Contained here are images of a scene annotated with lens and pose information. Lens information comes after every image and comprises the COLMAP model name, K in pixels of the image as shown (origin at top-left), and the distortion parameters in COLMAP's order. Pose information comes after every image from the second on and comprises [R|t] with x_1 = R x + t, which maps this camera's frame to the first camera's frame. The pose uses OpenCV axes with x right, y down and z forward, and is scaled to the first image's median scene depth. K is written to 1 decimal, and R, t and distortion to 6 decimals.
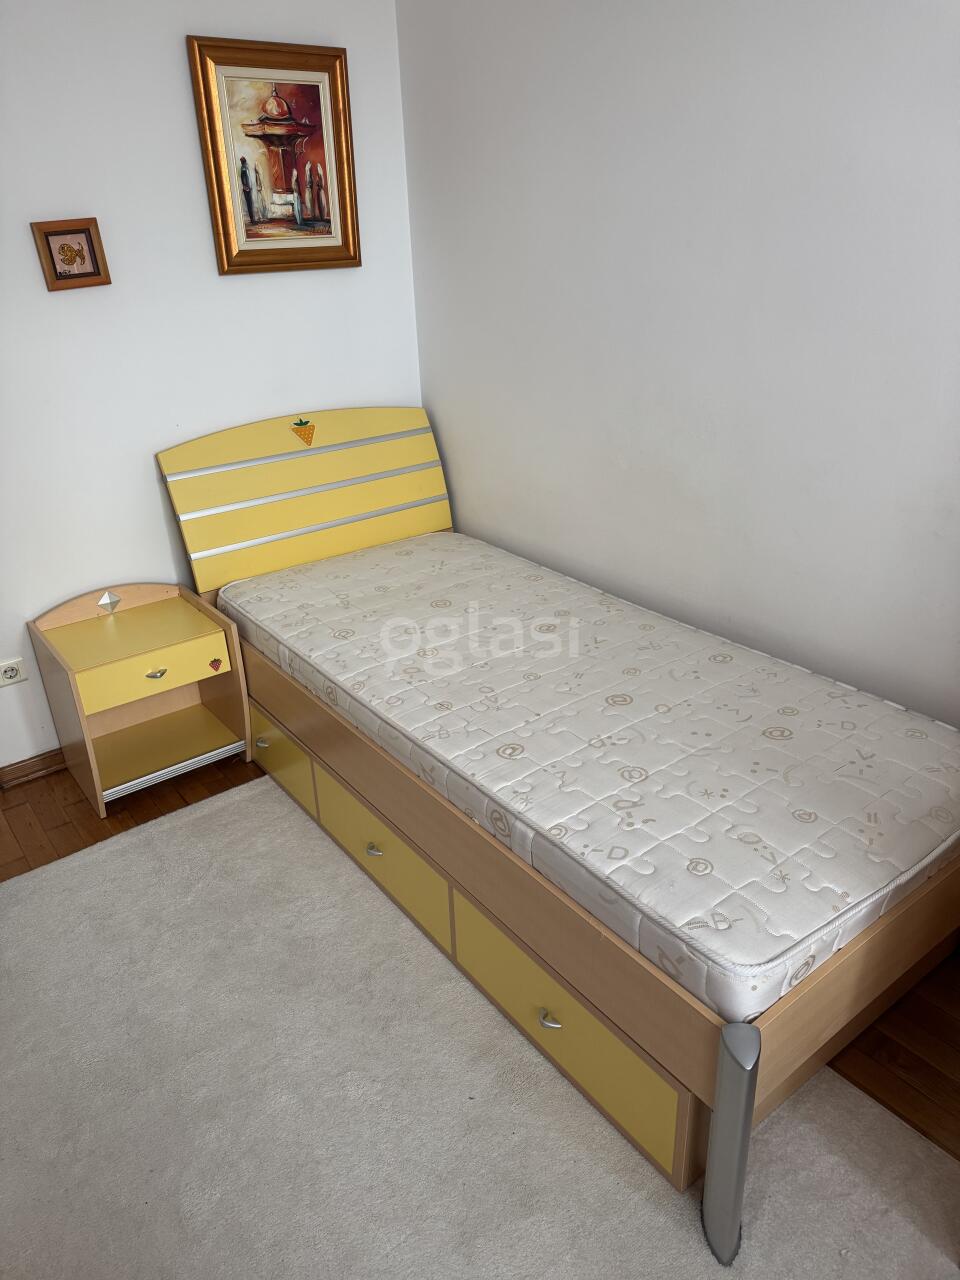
lens RADIAL K [[905.1, 0, 482.3], [0, 905.1, 602.3], [0, 0, 1]] dist [-0.002445, -0.024622]
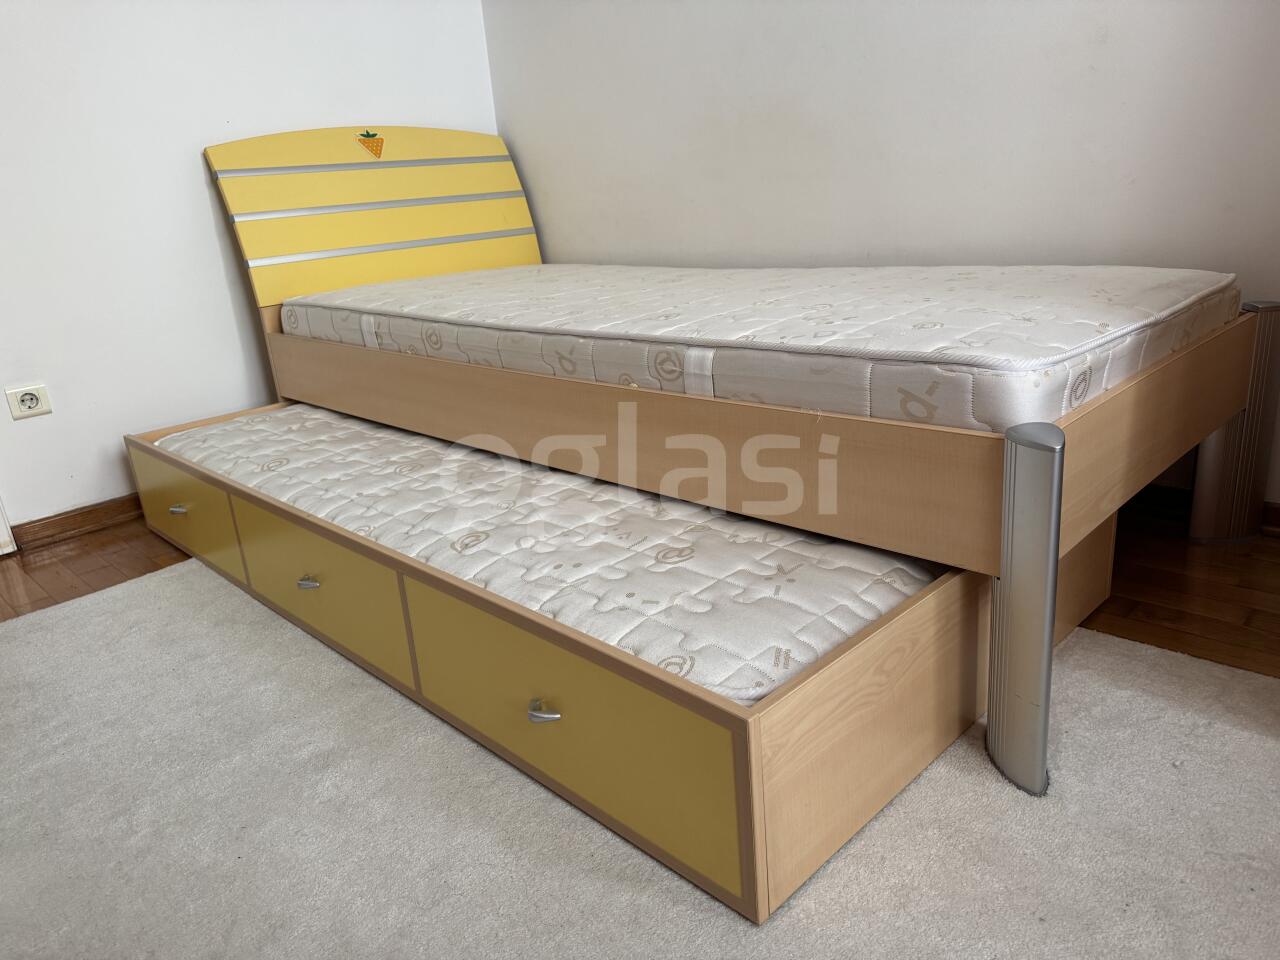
lens RADIAL K [[905.1, 0, 640.0], [0, 905.1, 480.0], [0, 0, 1]] dist [-0.002445, -0.024622]
pose [[0.989607, -0.079970, 0.119508, -0.071922], [0.093038, 0.989777, -0.108095, 0.281016], [-0.109642, 0.118090, 0.986931, 0.132765]]
